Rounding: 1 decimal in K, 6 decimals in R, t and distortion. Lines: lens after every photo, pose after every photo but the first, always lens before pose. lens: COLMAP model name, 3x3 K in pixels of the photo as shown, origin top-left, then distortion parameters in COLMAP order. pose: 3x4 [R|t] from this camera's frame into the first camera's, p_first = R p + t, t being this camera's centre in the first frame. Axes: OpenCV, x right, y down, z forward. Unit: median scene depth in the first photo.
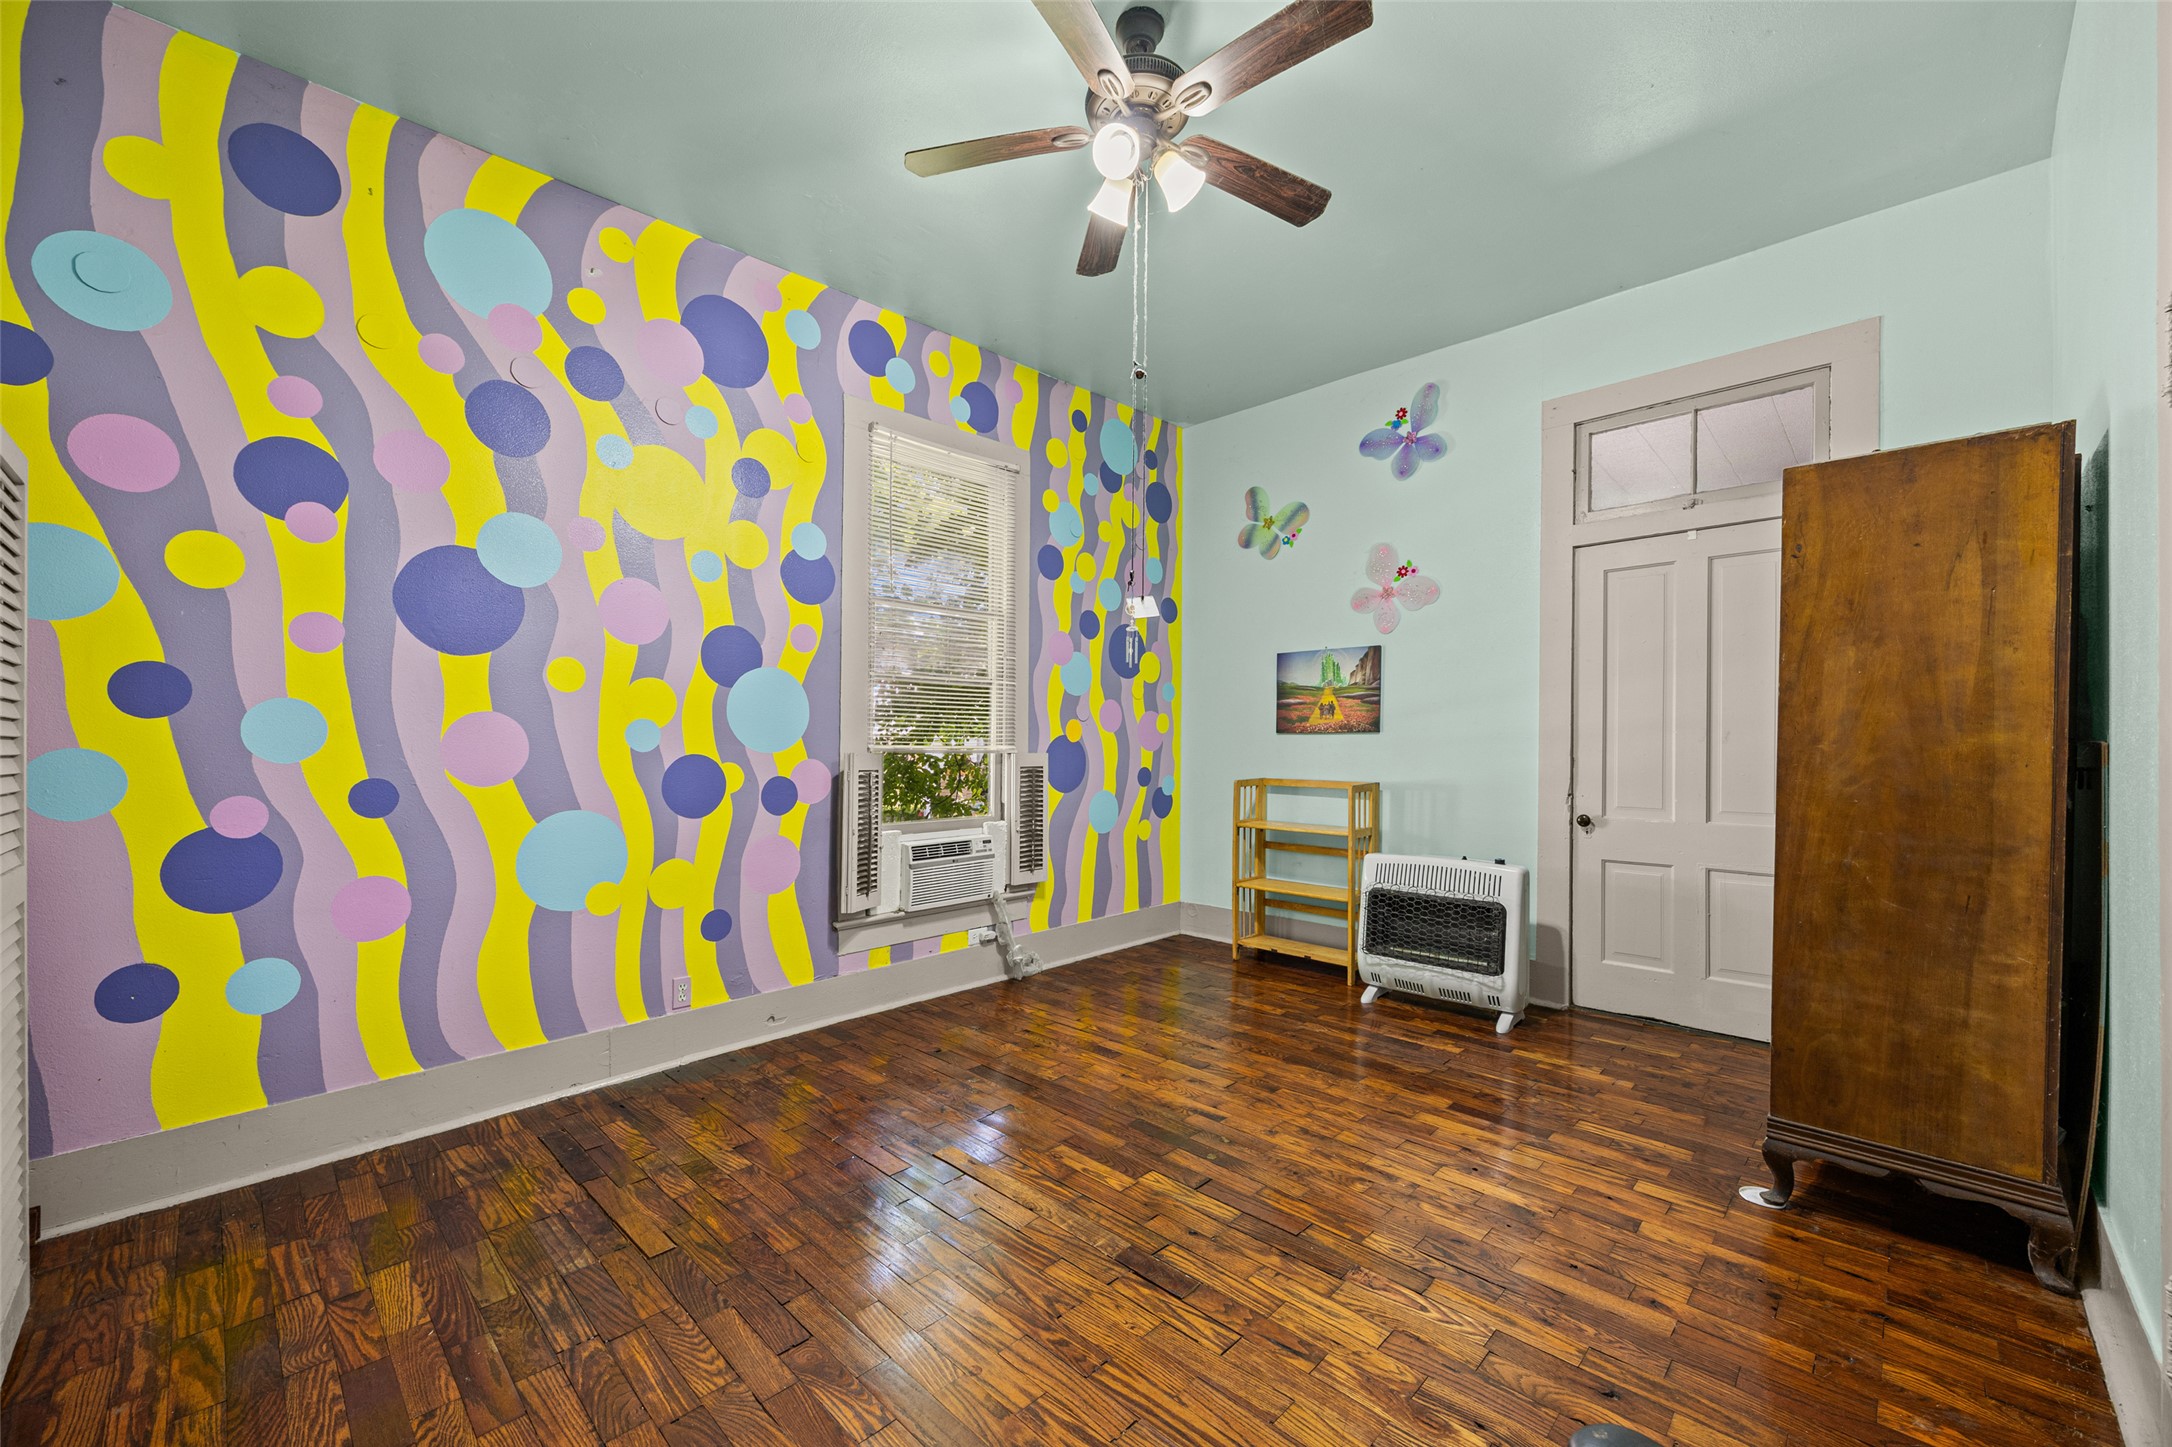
lens RADIAL K [[845.1, 0, 1064.7], [0, 845.1, 758.7], [0, 0, 1]] dist [-0.001517, -0.000037]
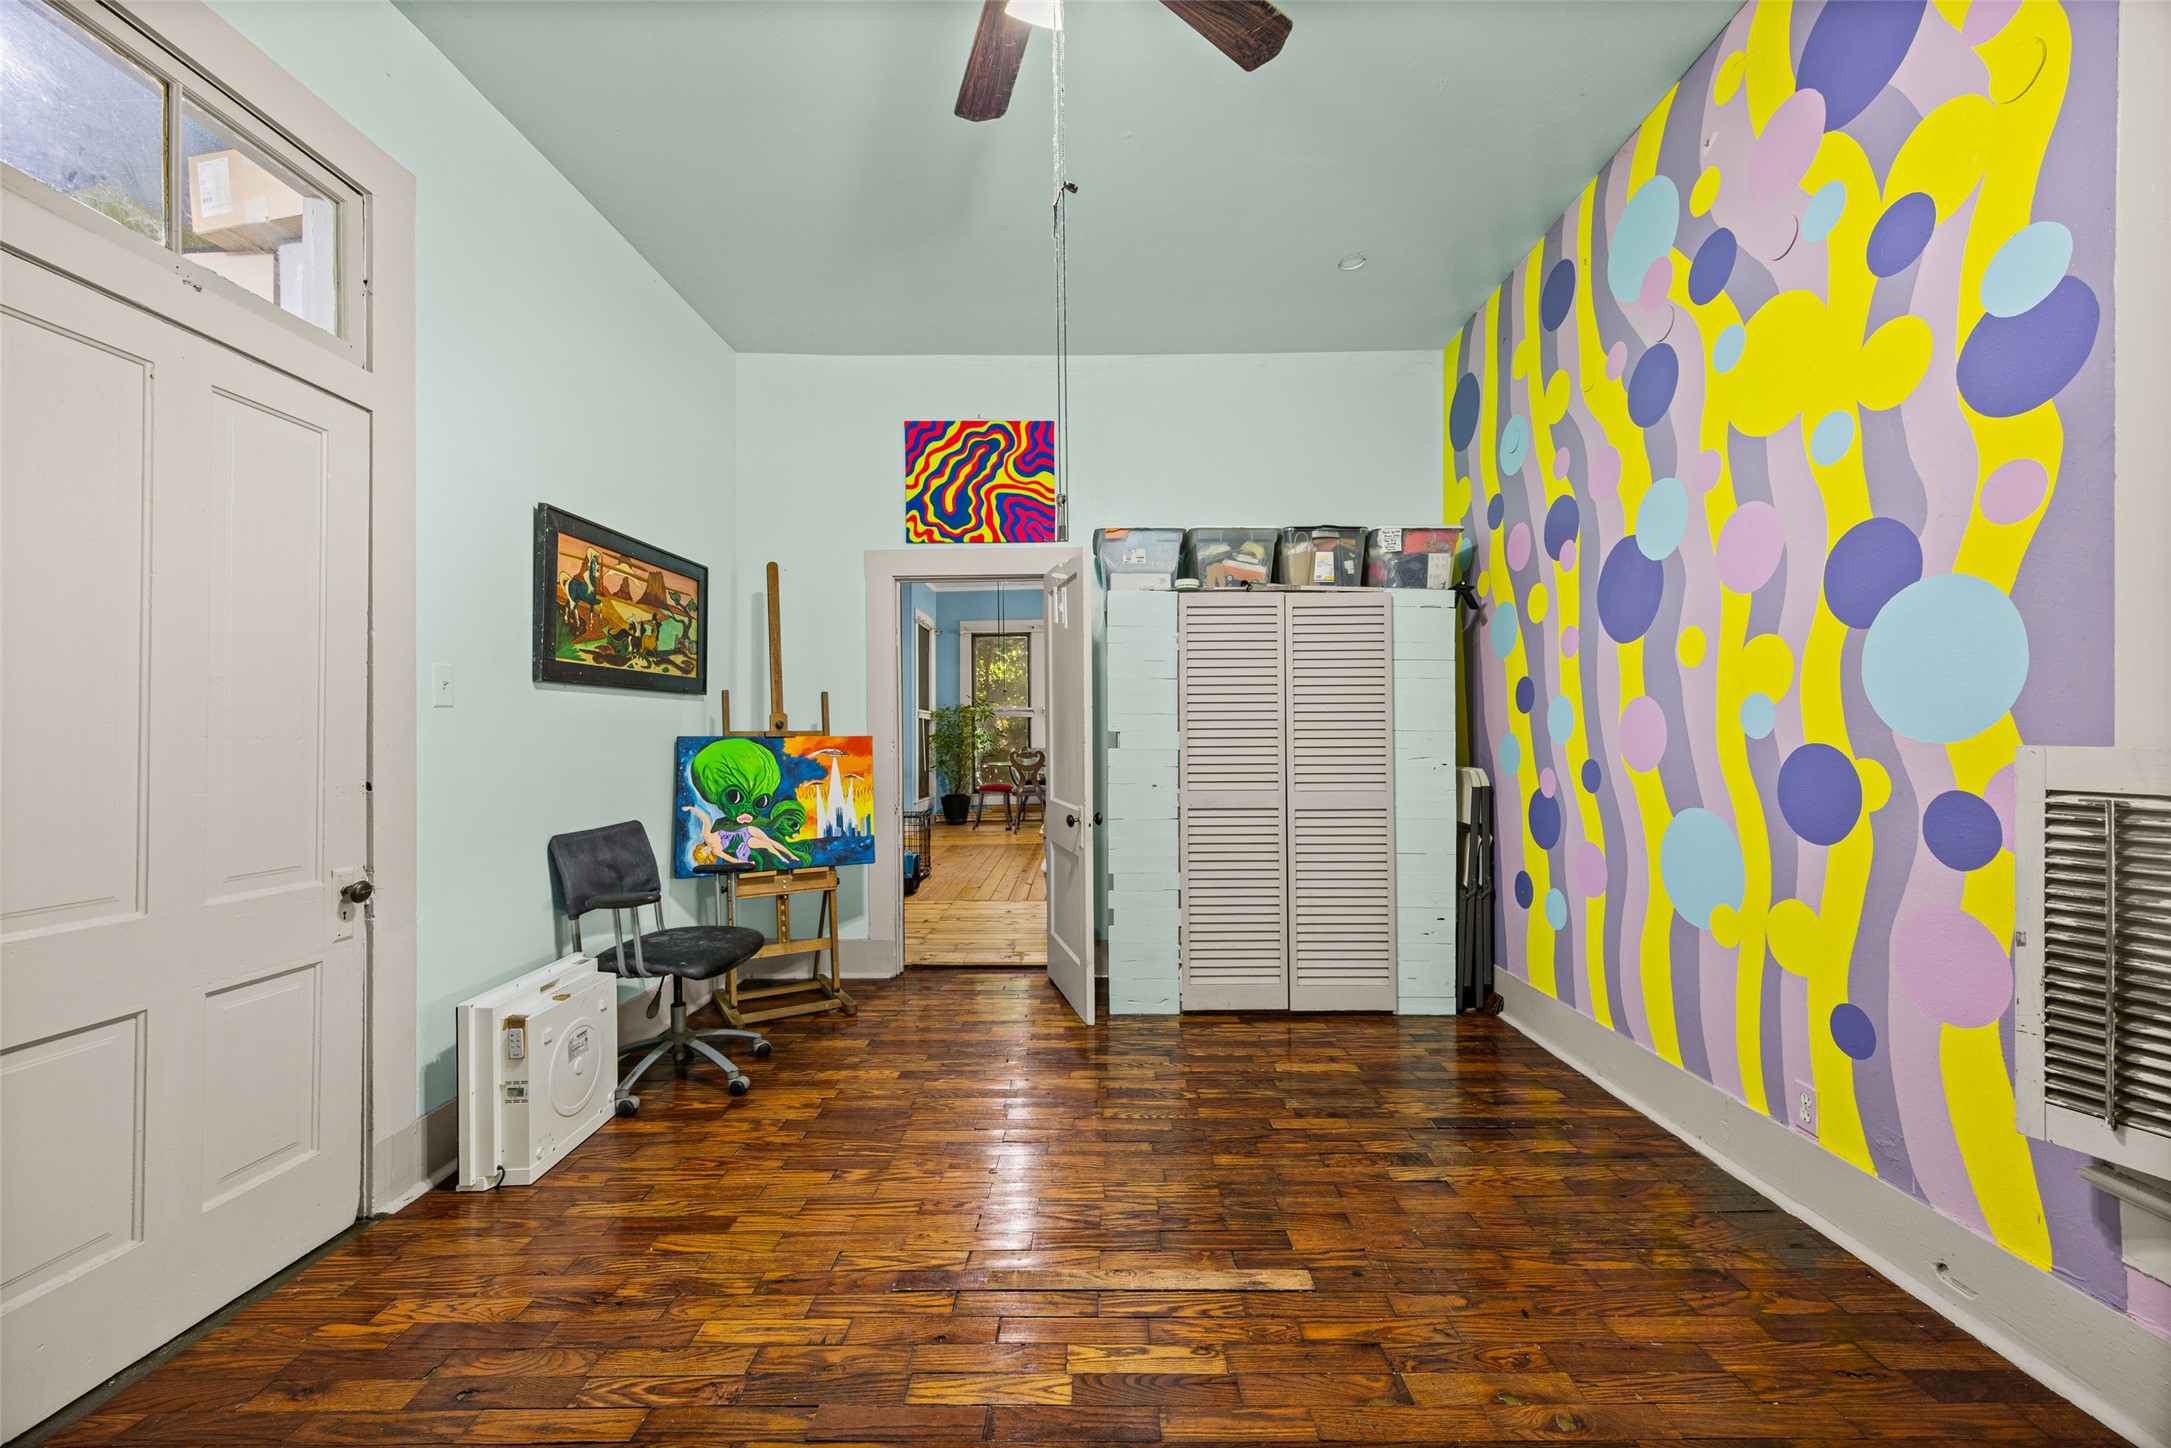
lens RADIAL K [[844.7, 0, 1088.1], [0, 844.7, 719.1], [0, 0, 1]] dist [-0.001517, -0.000037]
pose [[-0.707575, -0.005335, -0.706618, 0.436241], [-0.001668, 0.999981, -0.005879, -0.020460], [0.706636, -0.002981, -0.707571, 1.164104]]
